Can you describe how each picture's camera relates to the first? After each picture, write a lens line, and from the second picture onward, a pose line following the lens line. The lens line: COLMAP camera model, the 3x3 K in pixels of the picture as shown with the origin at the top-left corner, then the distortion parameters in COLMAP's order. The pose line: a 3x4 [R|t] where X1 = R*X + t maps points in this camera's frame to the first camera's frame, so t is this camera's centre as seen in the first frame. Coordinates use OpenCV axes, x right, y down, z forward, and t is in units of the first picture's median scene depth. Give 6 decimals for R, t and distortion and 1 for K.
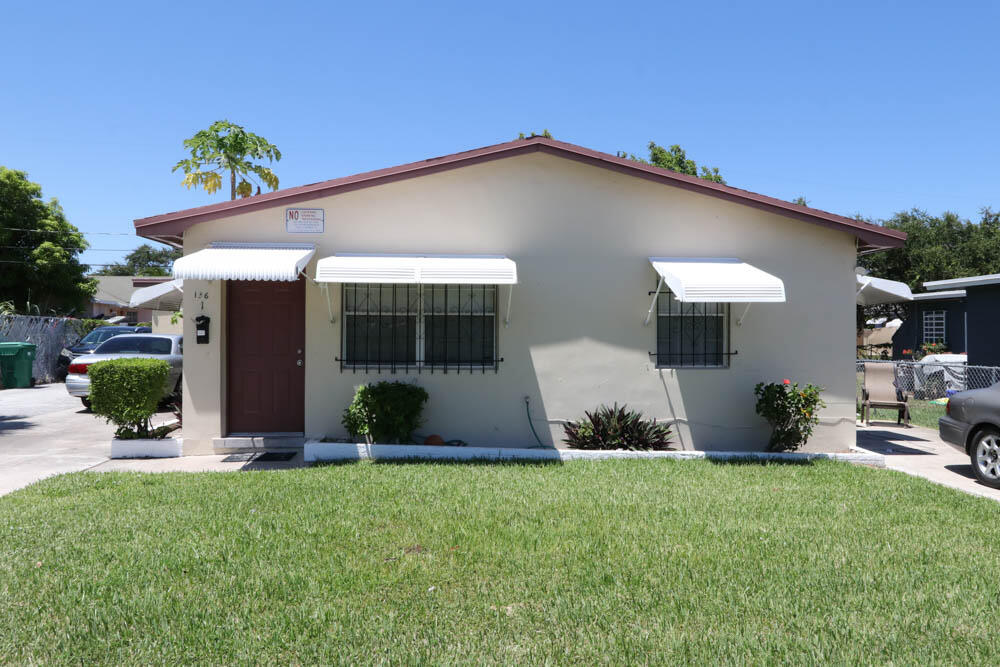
lens RADIAL K [[742.3, 0, 498.8], [0, 742.3, 332.8], [0, 0, 1]] dist [-0.010762, -0.007204]
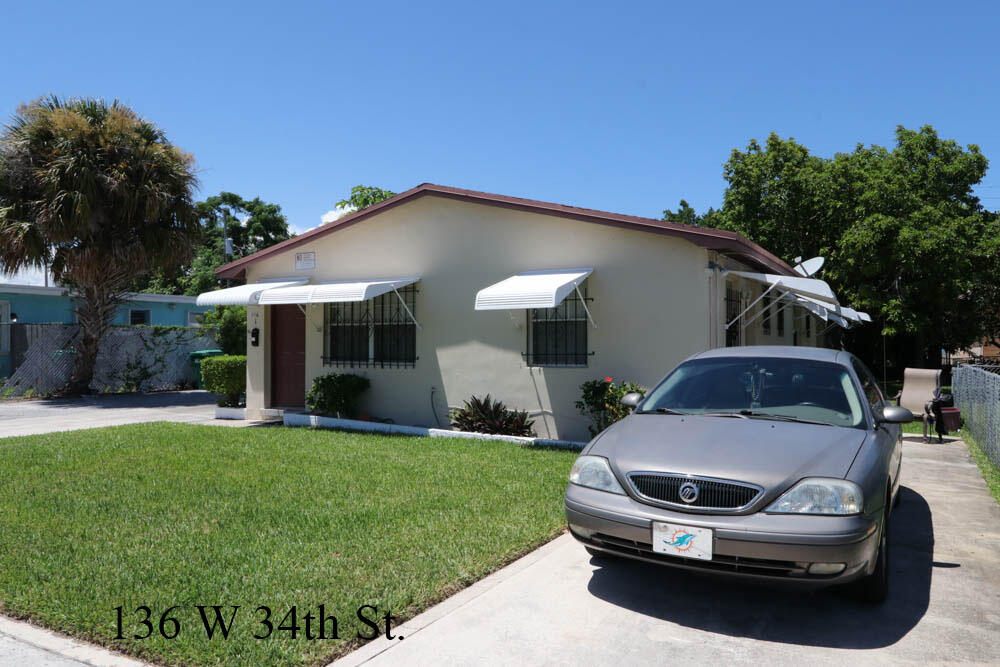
lens RADIAL K [[742.3, 0, 506.0], [0, 742.3, 334.0], [0, 0, 1]] dist [-0.010762, -0.007204]
pose [[0.840397, -0.012303, -0.541831, 0.842472], [0.004415, 0.999865, -0.015855, 0.015644], [0.541953, 0.010932, 0.840338, -0.001966]]
